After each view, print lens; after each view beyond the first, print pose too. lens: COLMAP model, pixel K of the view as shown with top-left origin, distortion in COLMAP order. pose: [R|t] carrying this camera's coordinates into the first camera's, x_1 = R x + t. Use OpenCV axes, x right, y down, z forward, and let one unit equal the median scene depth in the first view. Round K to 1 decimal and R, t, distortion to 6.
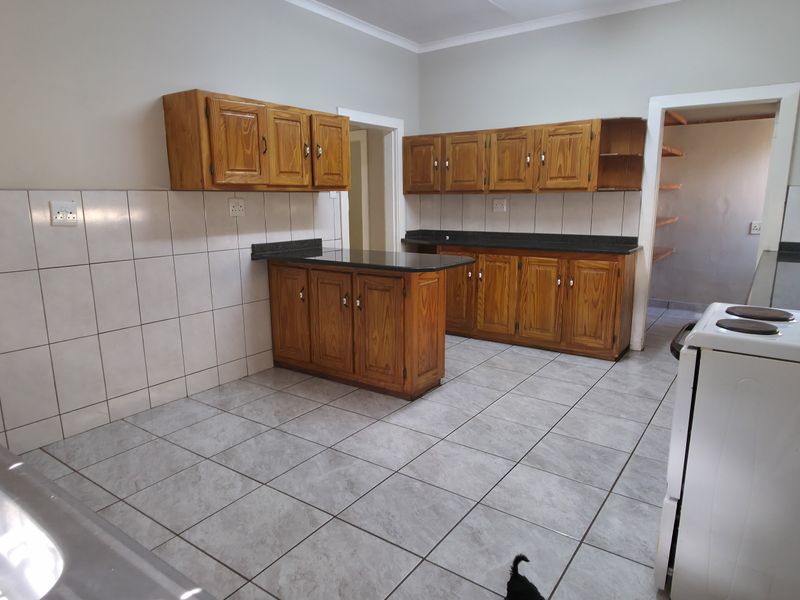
lens RADIAL K [[519.3, 0, 392.8], [0, 519.3, 298.3], [0, 0, 1]] dist [0.002391, 0.001100]
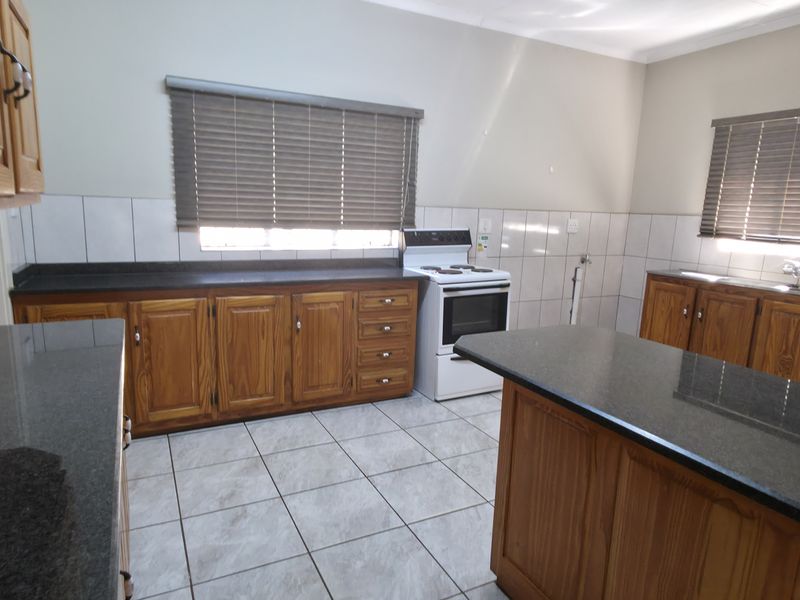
lens RADIAL K [[519.3, 0, 392.8], [0, 519.3, 298.3], [0, 0, 1]] dist [0.002391, 0.001100]
pose [[-0.885995, -0.106098, 0.451394, -0.020318], [0.061288, 0.938136, 0.340800, -0.253052], [-0.459627, 0.329612, -0.824681, 1.205263]]
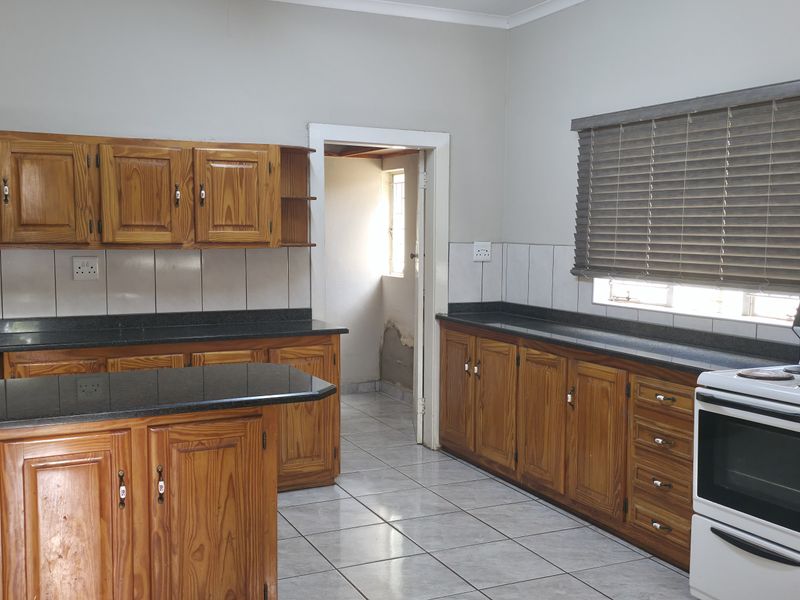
lens RADIAL K [[846.8, 0, 400.0], [0, 846.8, 300.0], [0, 0, 1]] dist [0.011747, 0.003235]
pose [[0.477896, -0.060322, 0.876343, -0.516493], [0.155190, 0.987744, -0.016640, -0.092425], [-0.864599, 0.143952, 0.481400, 0.328556]]
